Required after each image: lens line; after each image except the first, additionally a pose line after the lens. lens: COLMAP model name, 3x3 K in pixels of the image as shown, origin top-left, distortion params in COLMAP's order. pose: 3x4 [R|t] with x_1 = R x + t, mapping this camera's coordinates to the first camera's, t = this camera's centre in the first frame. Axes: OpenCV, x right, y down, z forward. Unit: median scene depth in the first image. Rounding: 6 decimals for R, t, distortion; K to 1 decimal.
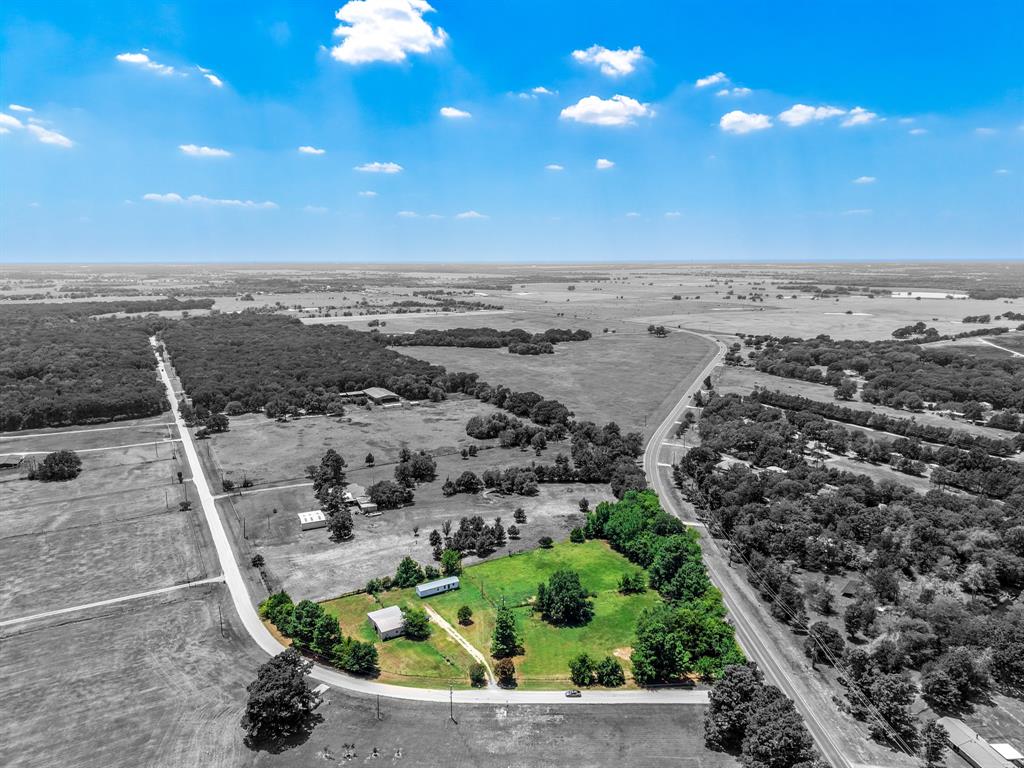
lens RADIAL K [[679.1, 0, 513.5], [0, 679.1, 425.7], [0, 0, 1]] dist [0.052004, -0.052043]
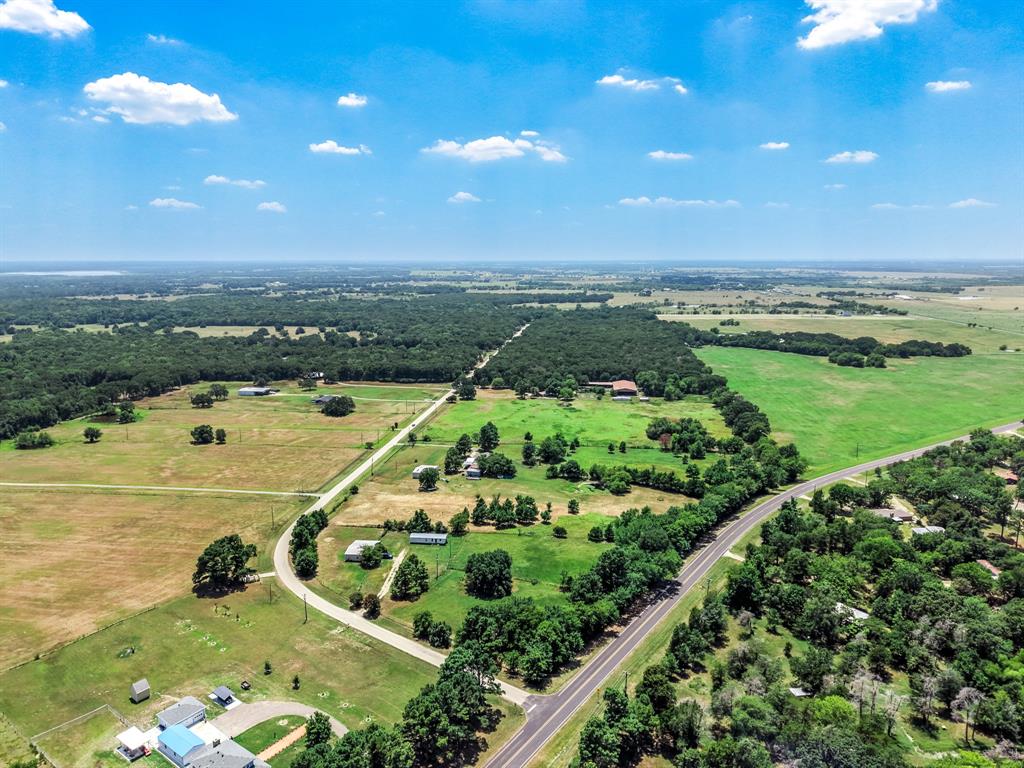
lens RADIAL K [[679.1, 0, 513.5], [0, 679.1, 425.7], [0, 0, 1]] dist [0.052004, -0.052043]
pose [[0.802177, 0.147254, -0.578643, 0.320023], [-0.145391, 0.988115, 0.049901, -0.017048], [0.579114, 0.044100, 0.814053, 0.061248]]
